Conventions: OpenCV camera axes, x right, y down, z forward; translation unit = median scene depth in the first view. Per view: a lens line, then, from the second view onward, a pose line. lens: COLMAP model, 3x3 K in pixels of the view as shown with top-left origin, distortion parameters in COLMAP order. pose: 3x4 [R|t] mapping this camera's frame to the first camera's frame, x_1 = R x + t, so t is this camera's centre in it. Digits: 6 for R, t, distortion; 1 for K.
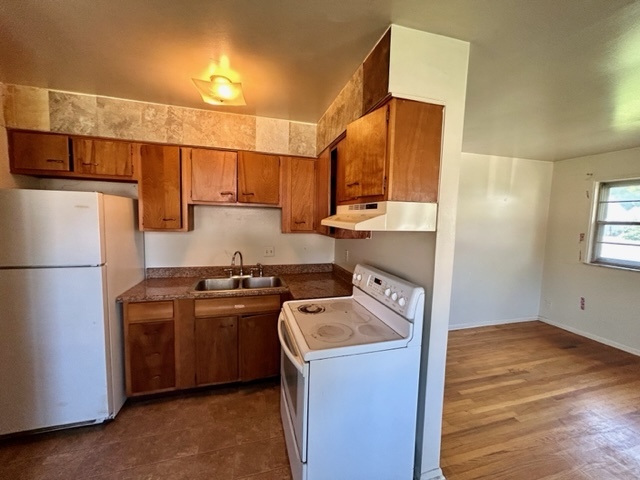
lens RADIAL K [[258.6, 0, 322.0], [0, 258.6, 238.0], [0, 0, 1]] dist [0.002823, 0.000698]
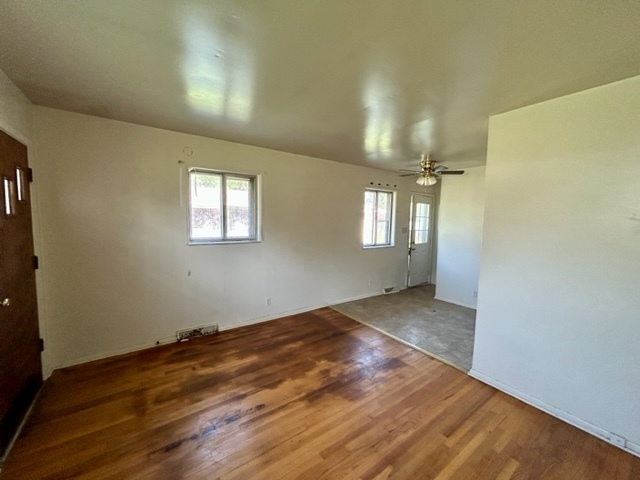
lens RADIAL K [[258.6, 0, 318.7], [0, 258.6, 238.4], [0, 0, 1]] dist [0.002823, 0.000698]
pose [[-0.941731, -0.018538, -0.335856, 0.871285], [-0.072459, 0.986218, 0.148738, -0.052033], [0.328470, 0.164407, -0.930096, 0.930820]]
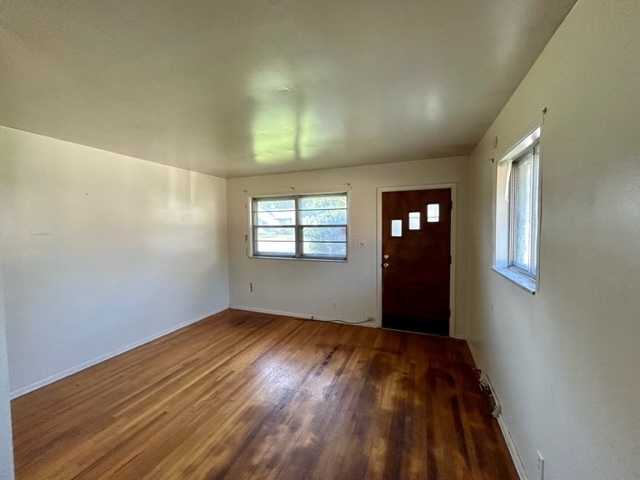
lens RADIAL K [[258.6, 0, 318.4], [0, 258.6, 242.1], [0, 0, 1]] dist [0.002823, 0.000698]
pose [[0.616078, -0.081165, 0.783493, 0.203619], [0.087672, 0.995562, 0.034196, 0.006015], [-0.782791, 0.047623, 0.620459, -0.119106]]
